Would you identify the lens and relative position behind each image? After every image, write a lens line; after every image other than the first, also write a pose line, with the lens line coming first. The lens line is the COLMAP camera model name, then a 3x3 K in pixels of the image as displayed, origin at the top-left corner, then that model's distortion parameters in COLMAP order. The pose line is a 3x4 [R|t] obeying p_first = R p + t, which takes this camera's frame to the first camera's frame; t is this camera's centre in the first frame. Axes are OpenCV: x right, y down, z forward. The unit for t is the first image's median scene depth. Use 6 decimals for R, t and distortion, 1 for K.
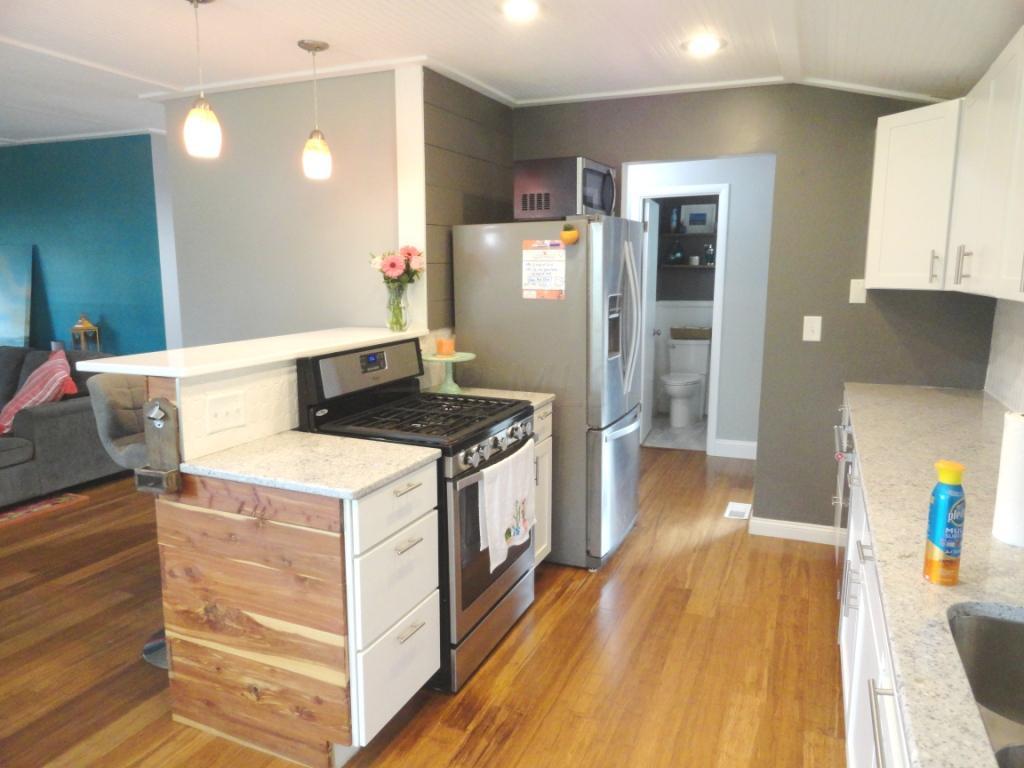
lens RADIAL K [[706.5, 0, 512.0], [0, 706.5, 384.0], [0, 0, 1]] dist [0.005079, 0.003534]
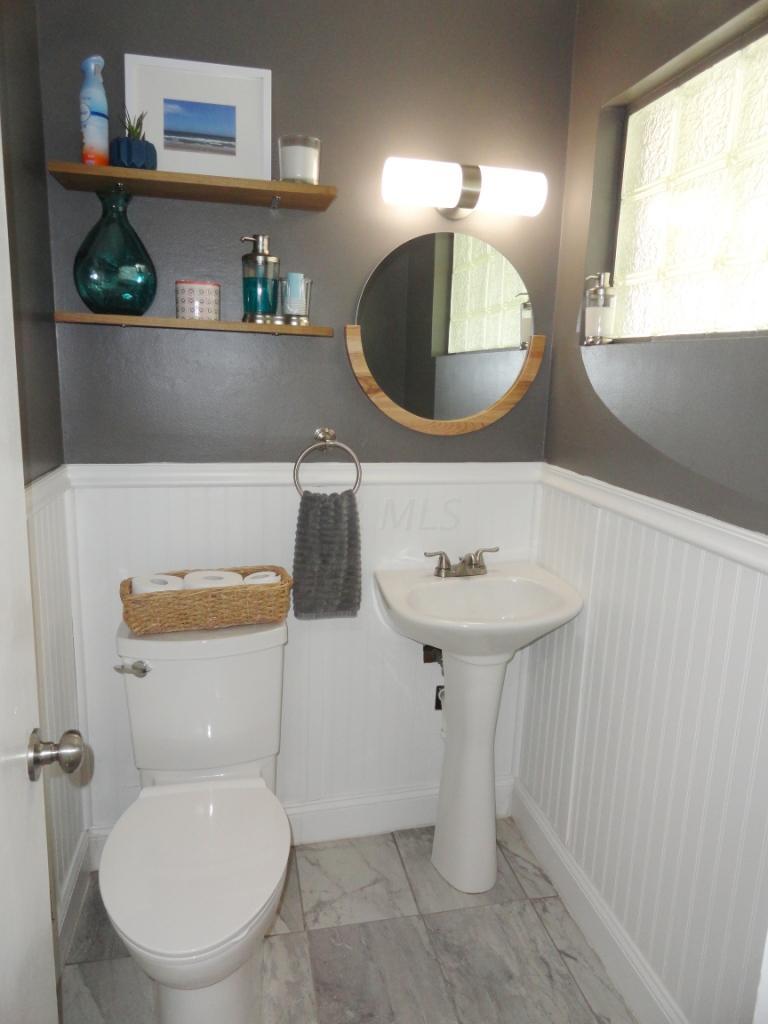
lens RADIAL K [[706.5, 0, 384.0], [0, 706.5, 512.0], [0, 0, 1]] dist [0.005079, 0.003534]
pose [[0.811228, -0.089093, 0.577903, 0.163138], [0.059259, 0.995762, 0.070329, -0.116672], [-0.581720, -0.022807, 0.813069, 0.764683]]
